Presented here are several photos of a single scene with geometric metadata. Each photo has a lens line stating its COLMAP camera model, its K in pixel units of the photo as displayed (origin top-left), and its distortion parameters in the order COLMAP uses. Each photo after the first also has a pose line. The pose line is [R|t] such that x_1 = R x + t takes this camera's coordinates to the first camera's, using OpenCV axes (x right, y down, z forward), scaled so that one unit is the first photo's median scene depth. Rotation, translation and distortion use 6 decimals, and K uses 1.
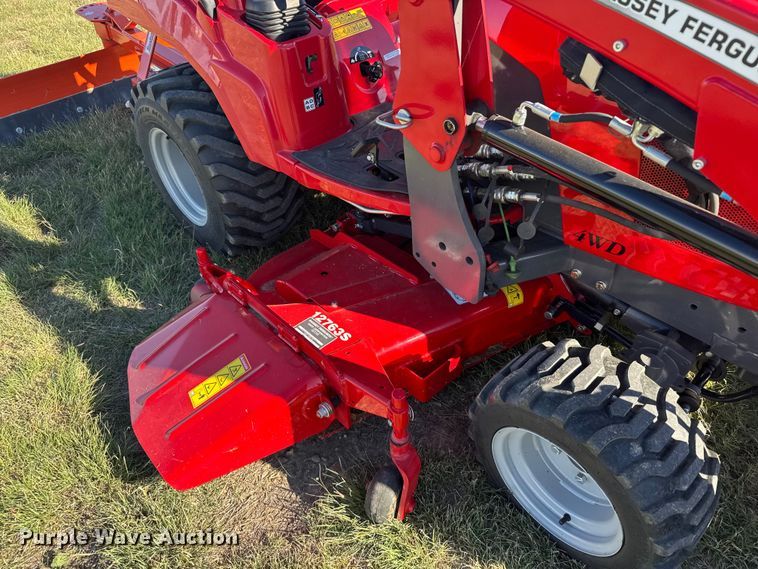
lens RADIAL K [[529.2, 0, 379.6], [0, 529.2, 275.4], [0, 0, 1]] dist [0.005268, 0.000230]
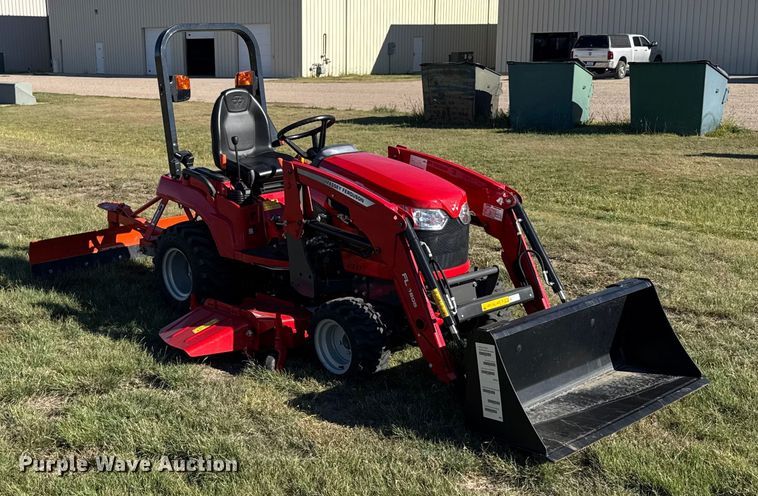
lens RADIAL K [[944.2, 0, 379.0], [0, 944.2, 248.0], [0, 0, 1]] dist [0.029370, 0.046279]
pose [[0.997837, 0.040577, 0.051726, 0.203861], [-0.010906, 0.878064, -0.478420, 1.605401], [-0.064831, 0.476821, 0.876606, -2.467479]]
